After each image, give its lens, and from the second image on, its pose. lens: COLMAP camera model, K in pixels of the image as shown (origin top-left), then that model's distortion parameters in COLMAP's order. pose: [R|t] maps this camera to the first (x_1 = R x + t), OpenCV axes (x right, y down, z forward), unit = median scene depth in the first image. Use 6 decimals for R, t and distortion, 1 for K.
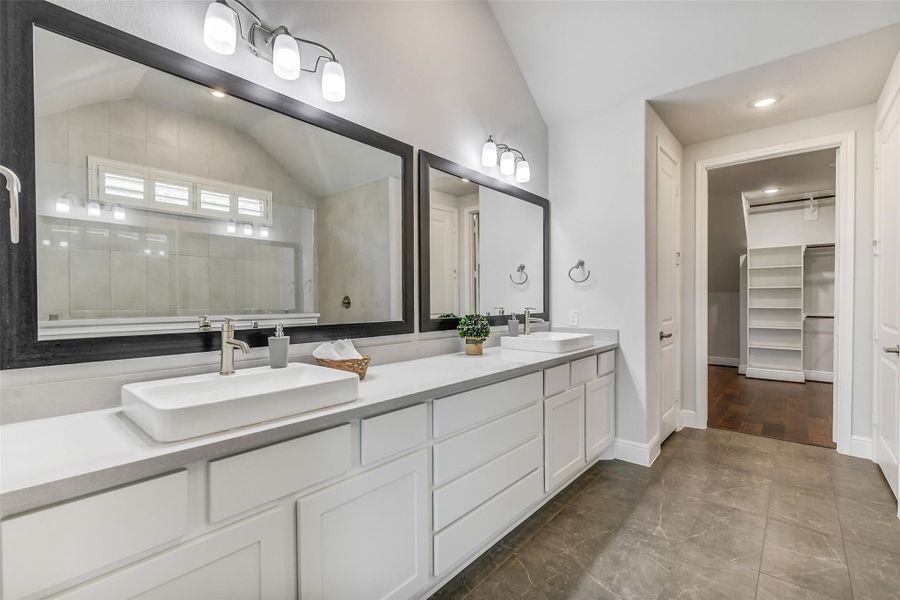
lens RADIAL K [[398.2, 0, 446.7], [0, 398.2, 301.0], [0, 0, 1]] dist [0.000542, 0.000139]
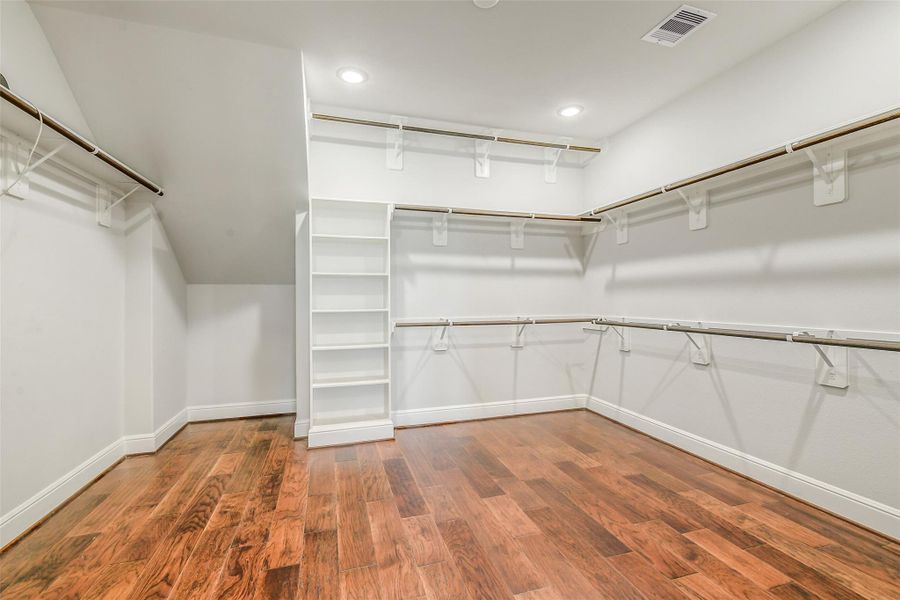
lens RADIAL K [[398.2, 0, 449.2], [0, 398.2, 300.2], [0, 0, 1]] dist [0.000542, 0.000139]
pose [[0.528166, -0.001084, 0.849141, 0.431441], [0.005499, 0.999983, -0.002144, 0.003962], [-0.849123, 0.005801, 0.528163, 0.601177]]
